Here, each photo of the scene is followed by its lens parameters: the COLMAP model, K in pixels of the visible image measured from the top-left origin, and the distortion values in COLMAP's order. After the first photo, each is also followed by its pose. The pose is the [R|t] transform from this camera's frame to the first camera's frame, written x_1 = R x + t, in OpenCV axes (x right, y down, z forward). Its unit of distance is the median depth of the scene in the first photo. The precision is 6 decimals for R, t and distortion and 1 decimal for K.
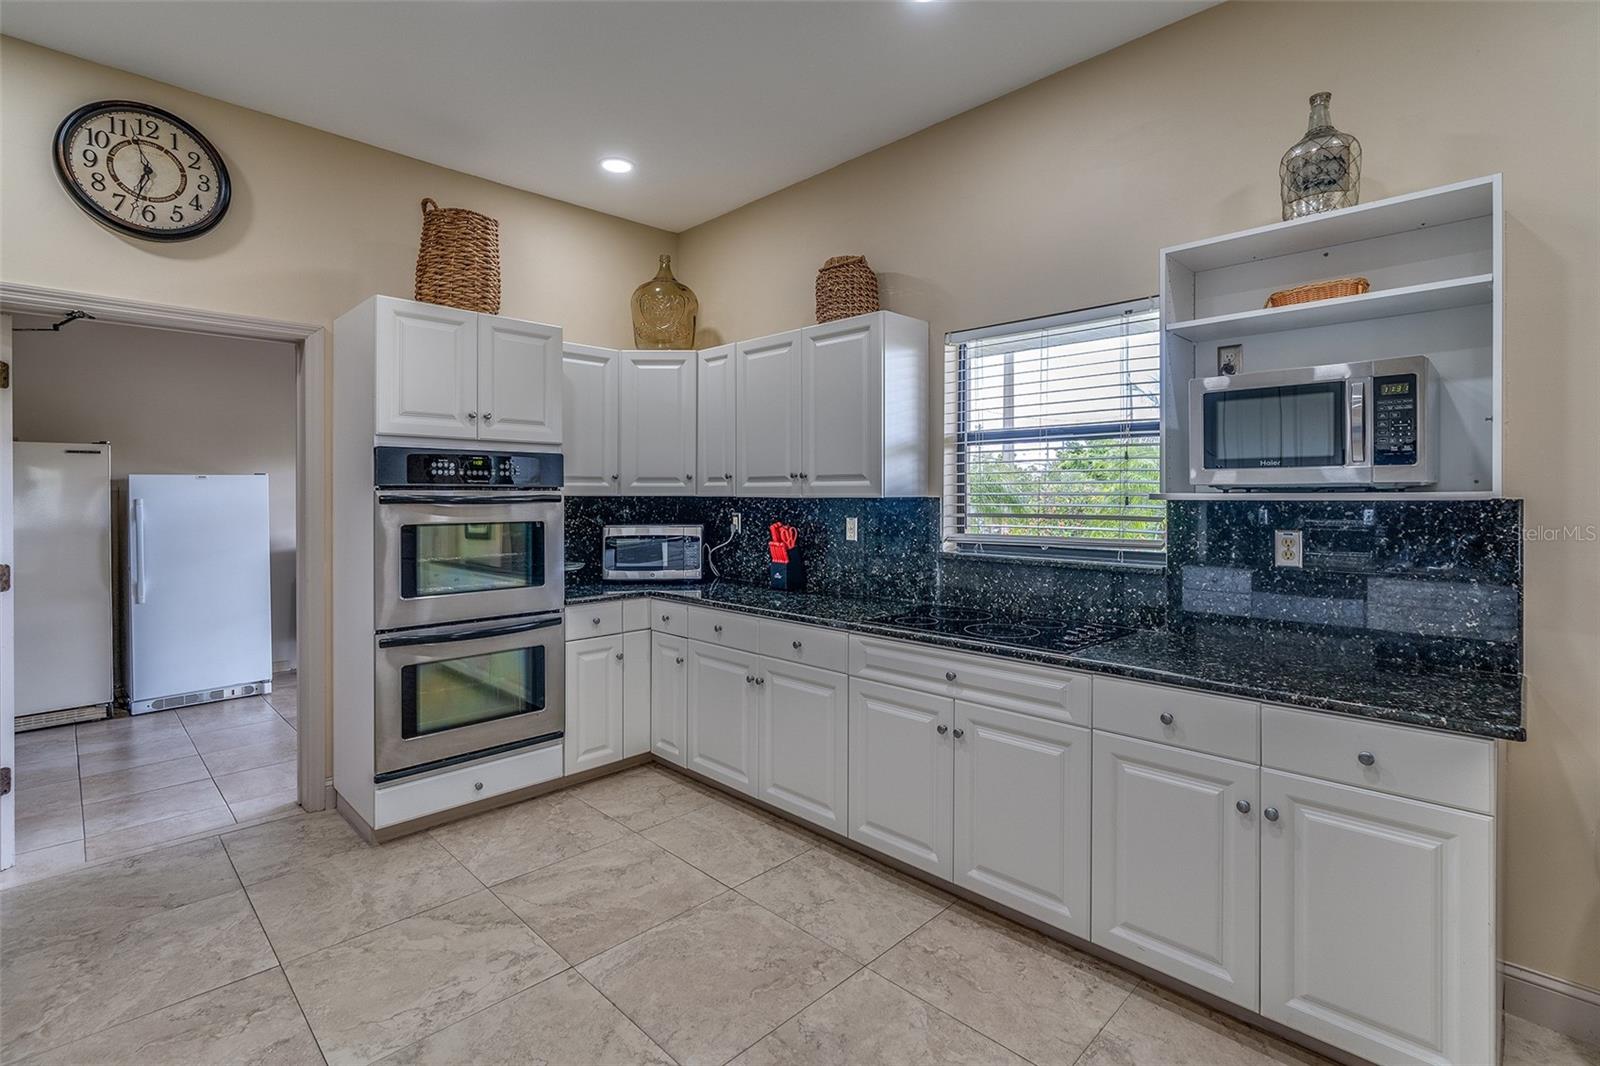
lens RADIAL K [[741.4, 0, 800.8], [0, 741.4, 490.0], [0, 0, 1]] dist [-0.002353, 0.000446]
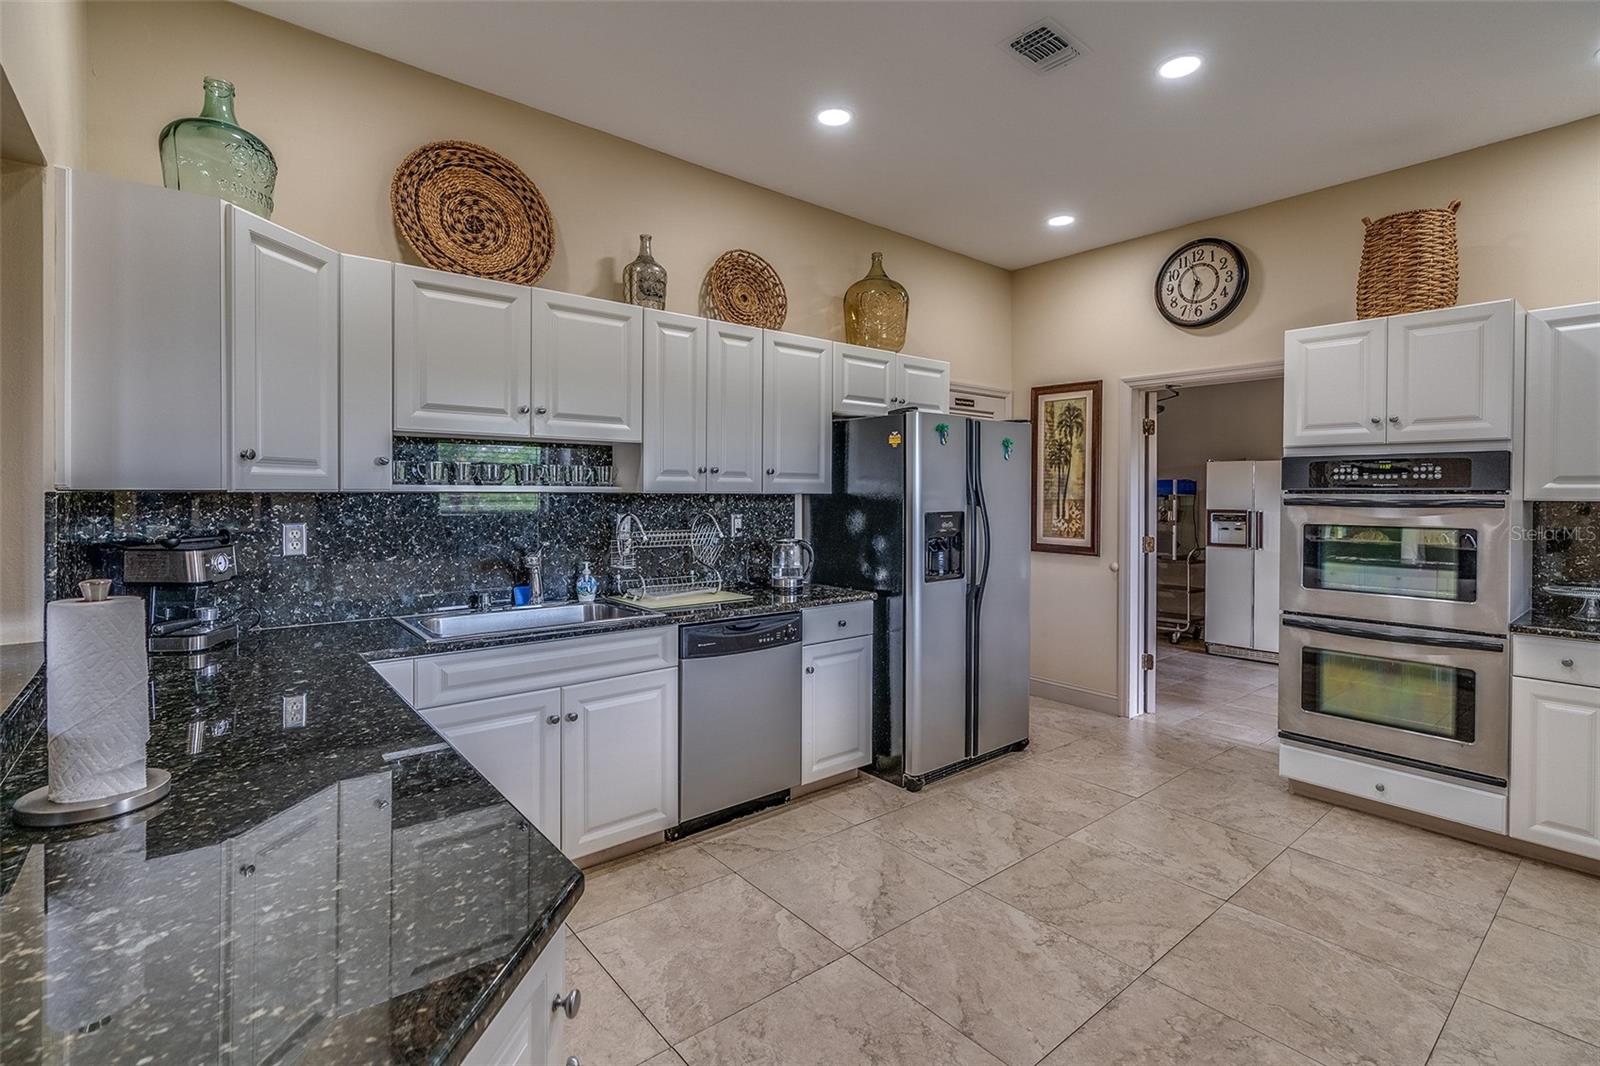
lens RADIAL K [[741.4, 0, 800.8], [0, 741.4, 490.0], [0, 0, 1]] dist [-0.002353, 0.000446]
pose [[-0.095670, -0.007252, -0.995387, 0.672695], [-0.003454, 0.999970, -0.006953, 0.004884], [0.995407, 0.002773, -0.095692, 0.322919]]
